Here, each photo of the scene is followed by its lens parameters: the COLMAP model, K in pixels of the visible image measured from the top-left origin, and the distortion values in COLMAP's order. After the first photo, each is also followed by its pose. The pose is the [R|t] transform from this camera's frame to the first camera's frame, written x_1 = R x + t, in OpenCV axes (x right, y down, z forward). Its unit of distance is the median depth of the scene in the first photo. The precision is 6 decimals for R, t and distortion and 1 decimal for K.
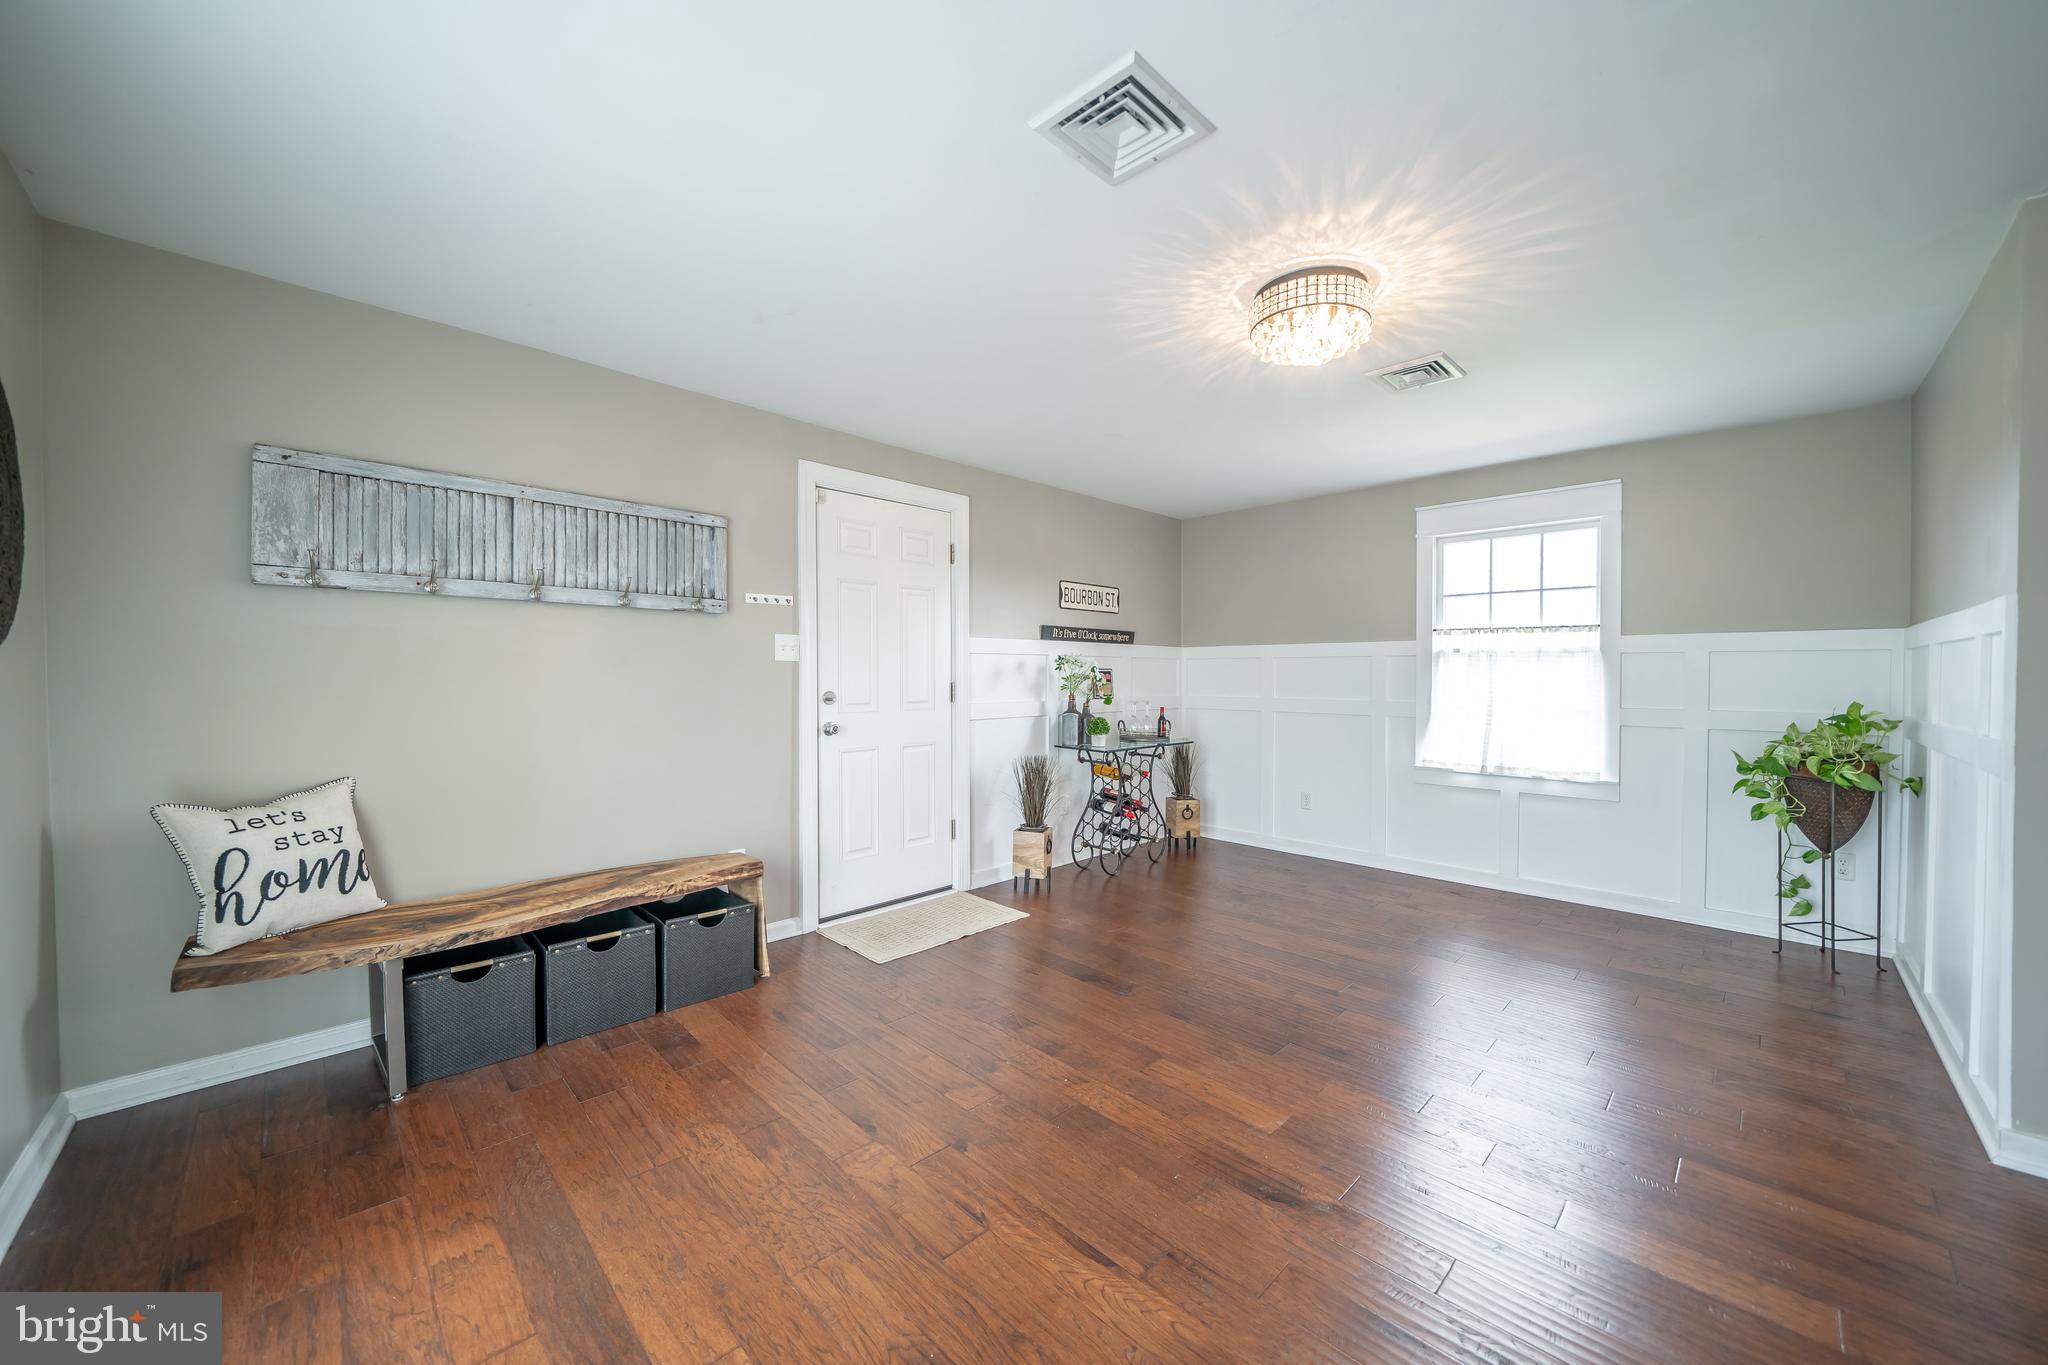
lens RADIAL K [[750.7, 0, 1024.0], [0, 750.7, 682.5], [0, 0, 1]] dist [-0.013760, -0.000065]
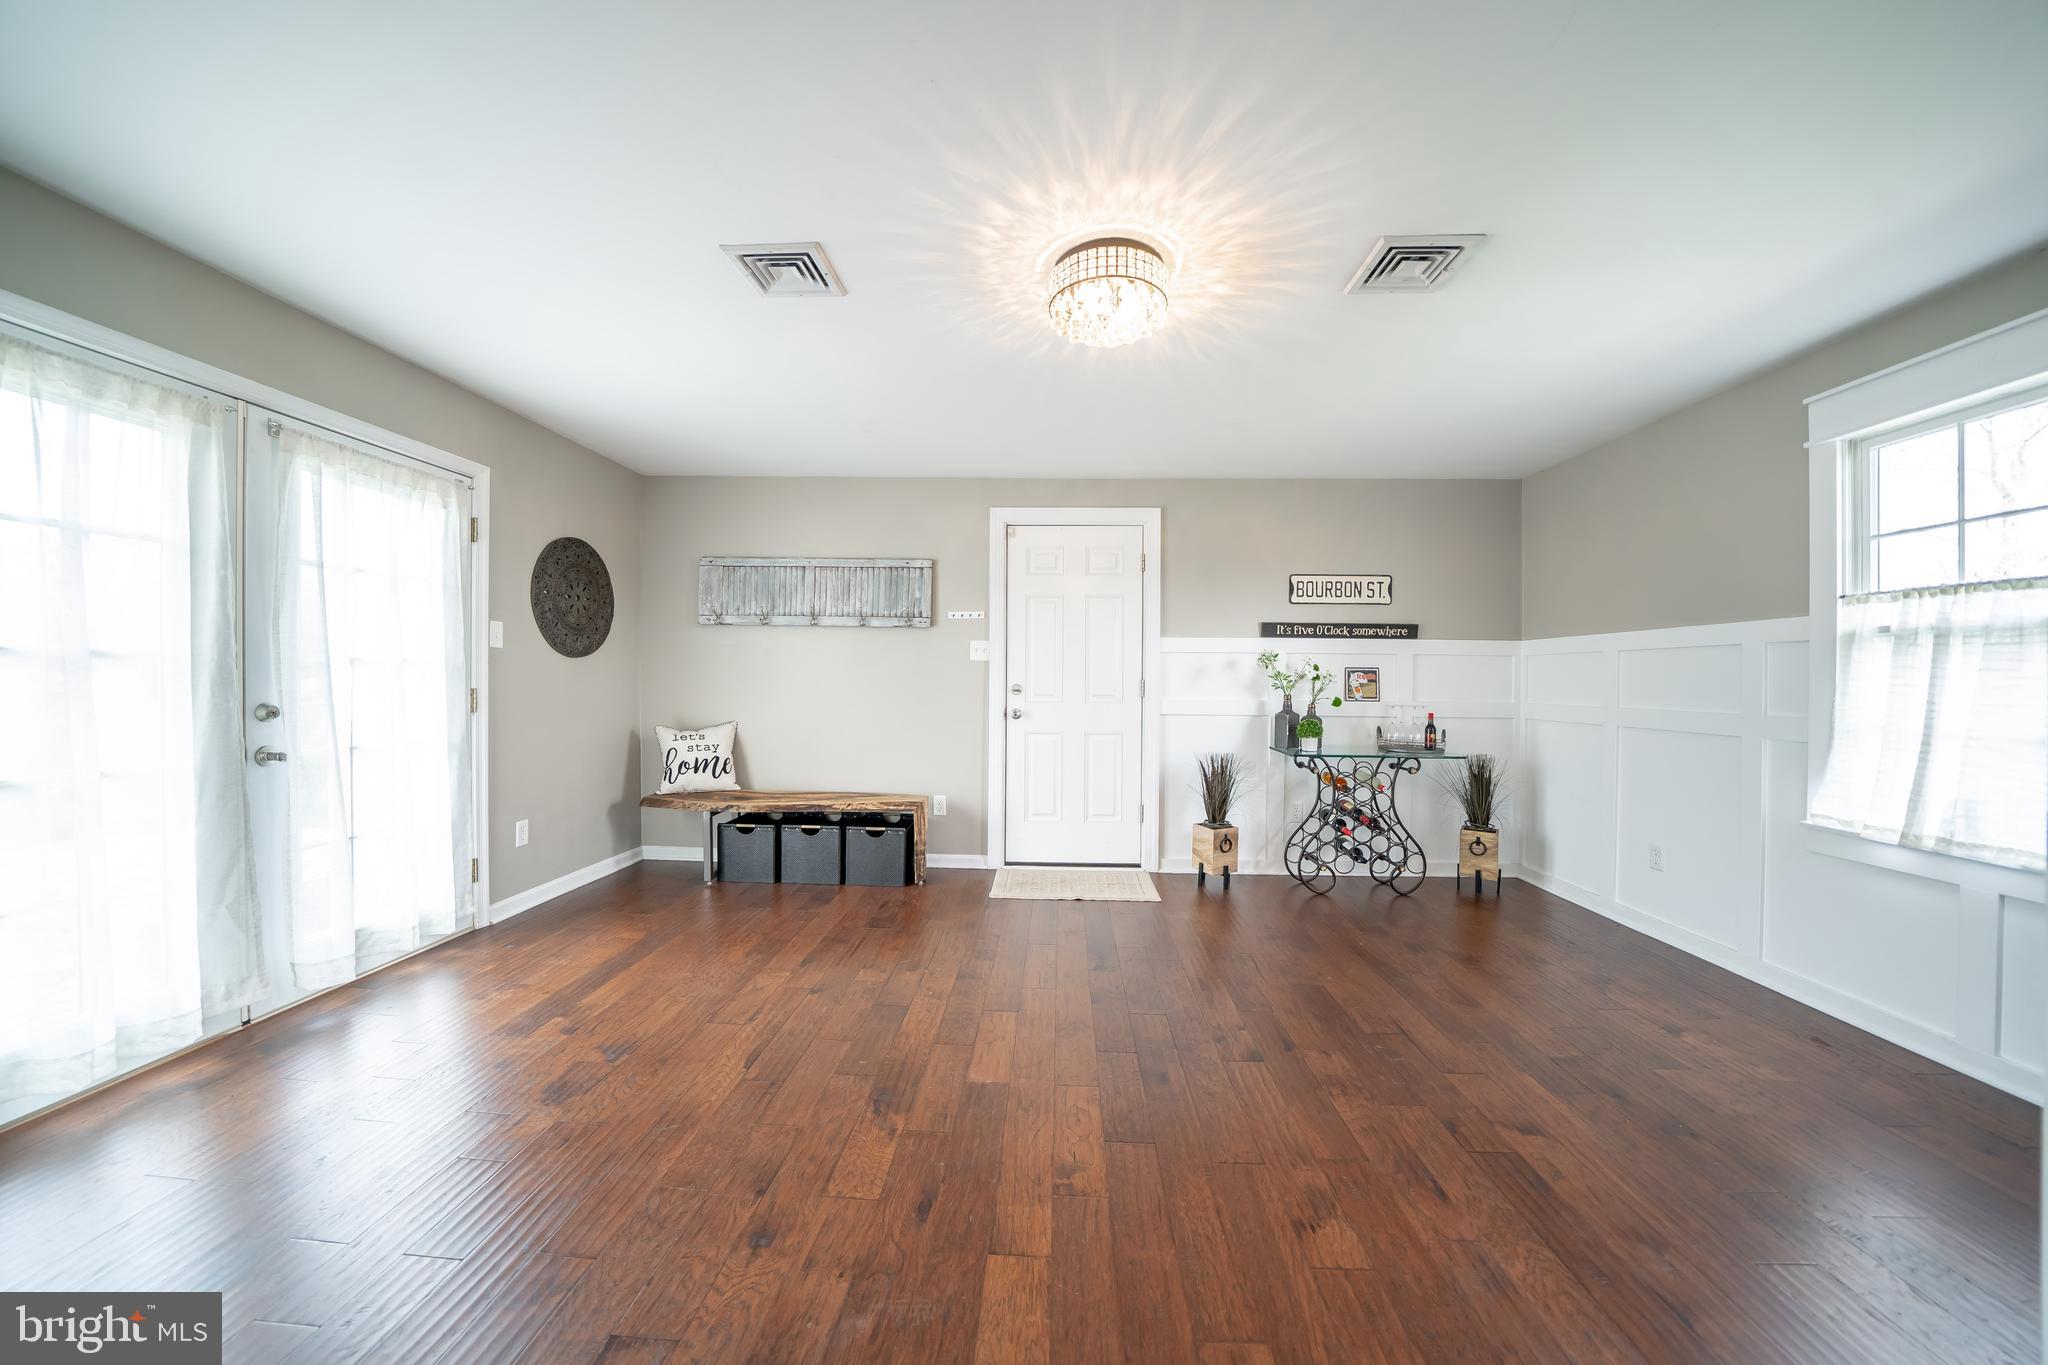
lens RADIAL K [[707.6, 0, 1027.6], [0, 707.6, 681.4], [0, 0, 1]] dist [-0.020406, -0.000008]
pose [[0.681021, 0.006858, -0.732232, 0.551557], [-0.017187, 0.999830, -0.006621, 0.012729], [0.732062, 0.017094, 0.681023, 0.172331]]
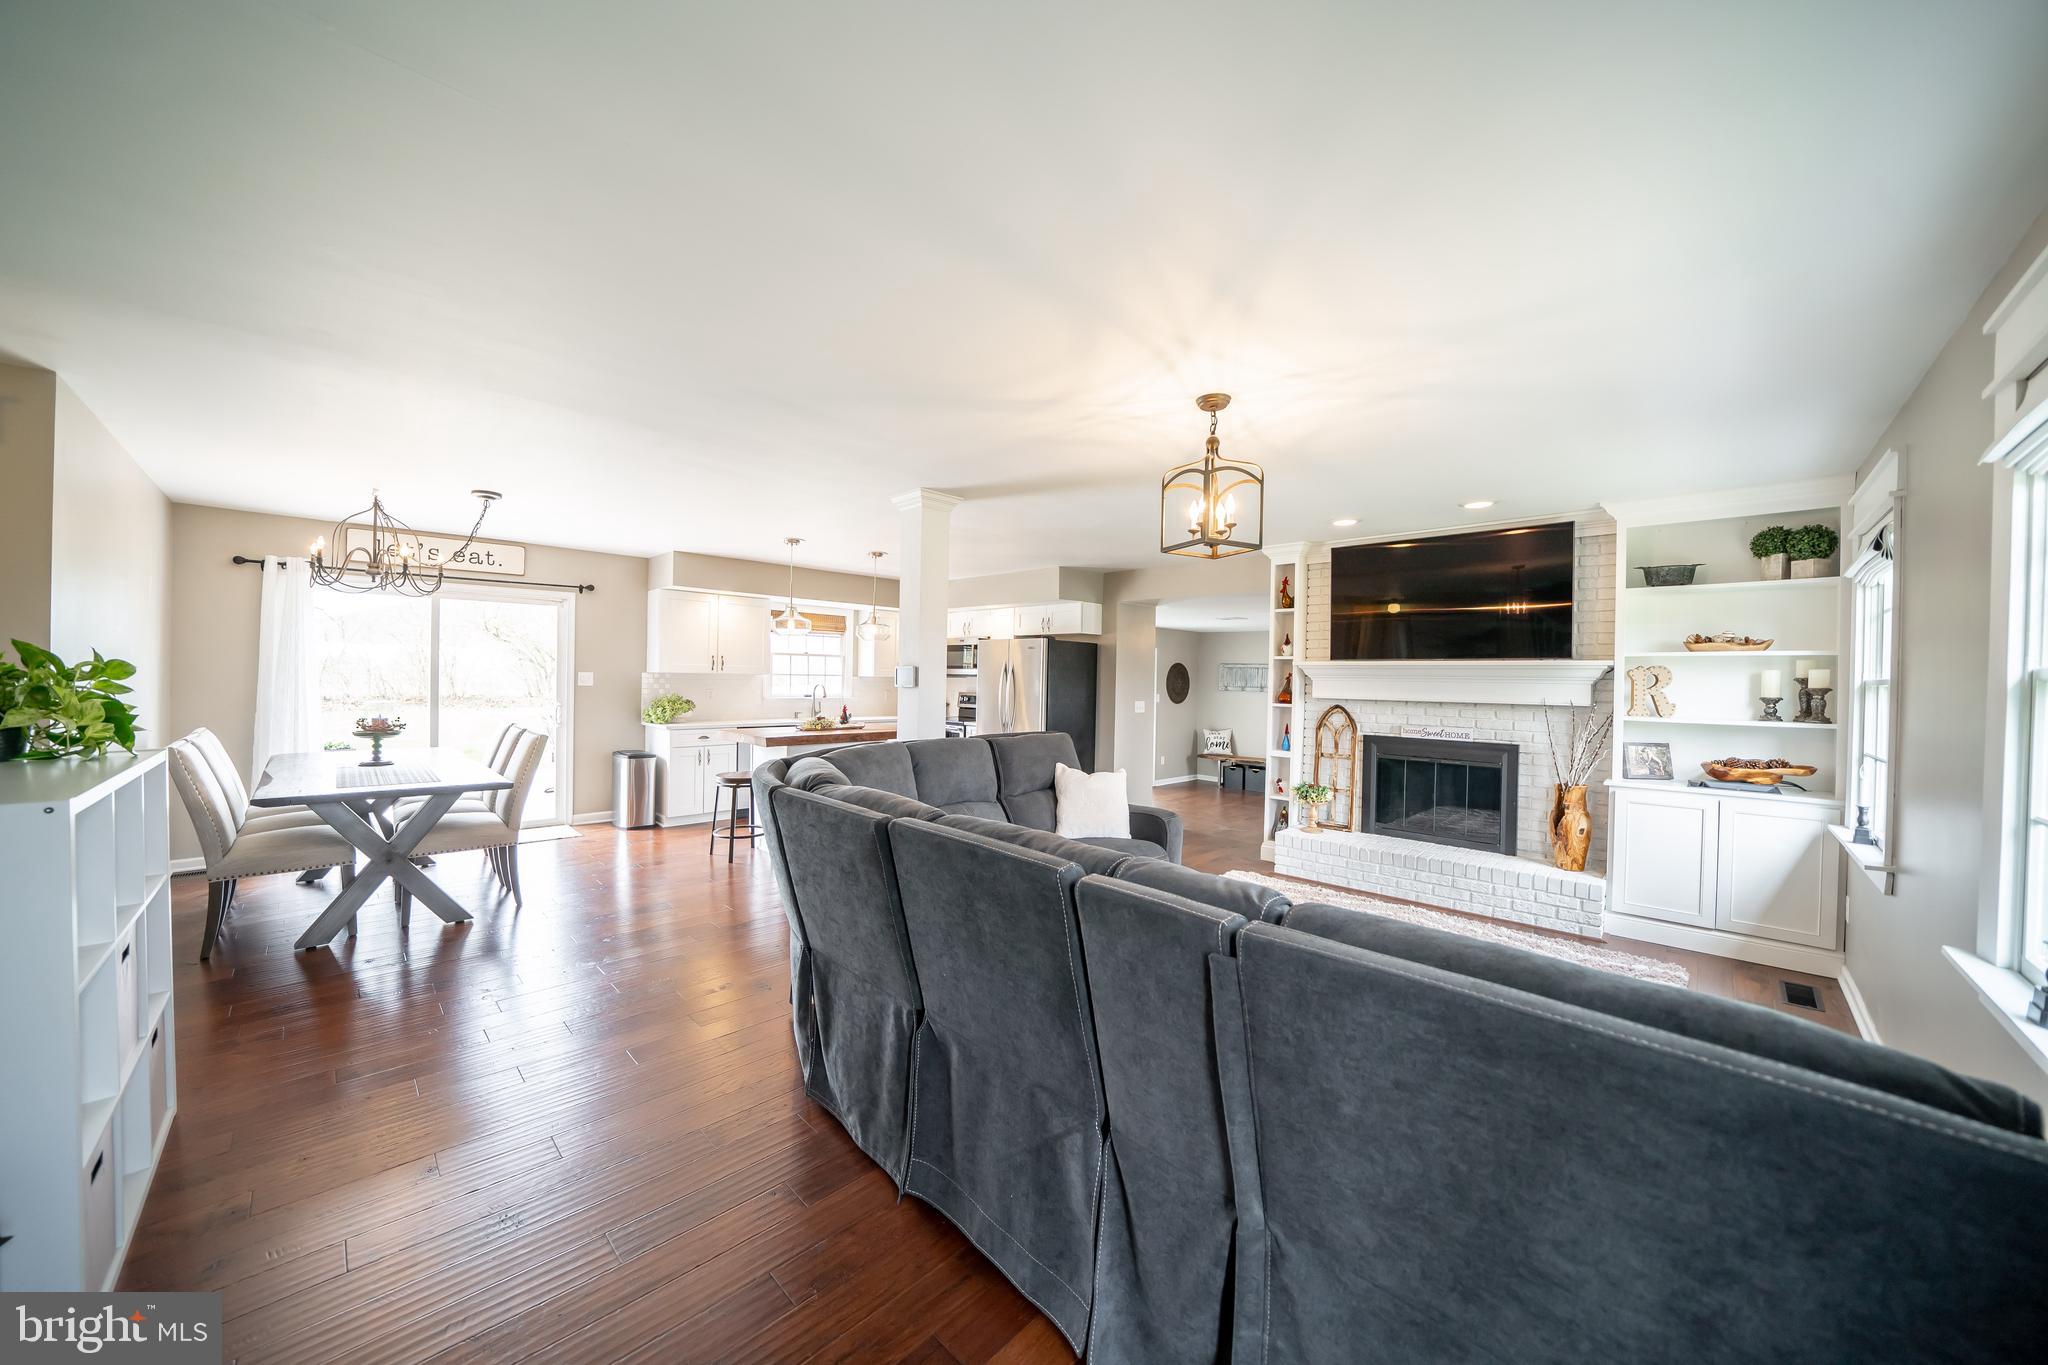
lens RADIAL K [[707.6, 0, 1027.6], [0, 707.6, 681.4], [0, 0, 1]] dist [-0.020406, -0.000008]
pose [[0.022099, 0.002287, -0.999753, 2.118840], [-0.032889, 0.999458, 0.001559, -0.081742], [0.999215, 0.032846, 0.022163, -0.260327]]
